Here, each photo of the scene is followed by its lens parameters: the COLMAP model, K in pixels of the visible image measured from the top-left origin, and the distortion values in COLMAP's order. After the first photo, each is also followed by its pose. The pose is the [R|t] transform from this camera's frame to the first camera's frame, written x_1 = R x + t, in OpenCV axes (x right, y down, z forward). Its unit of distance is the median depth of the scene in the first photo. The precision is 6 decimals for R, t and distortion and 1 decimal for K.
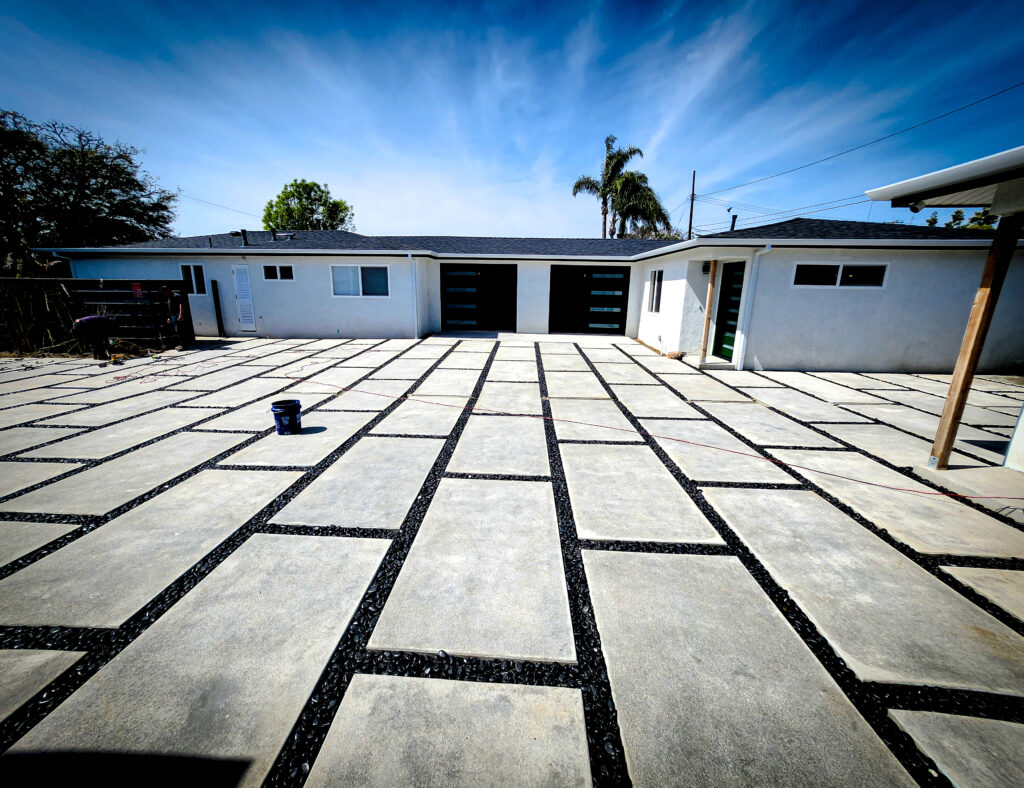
lens RADIAL K [[416.9, 0, 494.6], [0, 416.9, 395.7], [0, 0, 1]] dist [-0.007033, -0.000167]
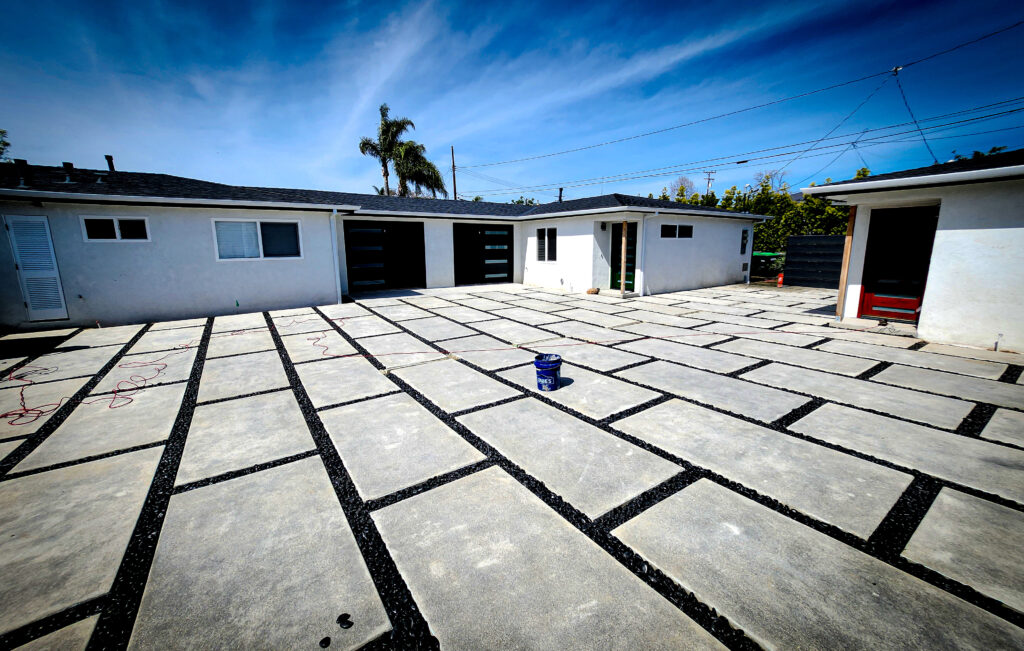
lens RADIAL K [[402.4, 0, 512.0], [0, 402.4, 325.5], [0, 0, 1]] dist [-0.009963, 0.000206]
pose [[0.786283, -0.139261, 0.601968, -0.403922], [0.174034, 0.984739, 0.000491, -0.025594], [-0.592850, 0.104377, 0.798520, 0.103194]]
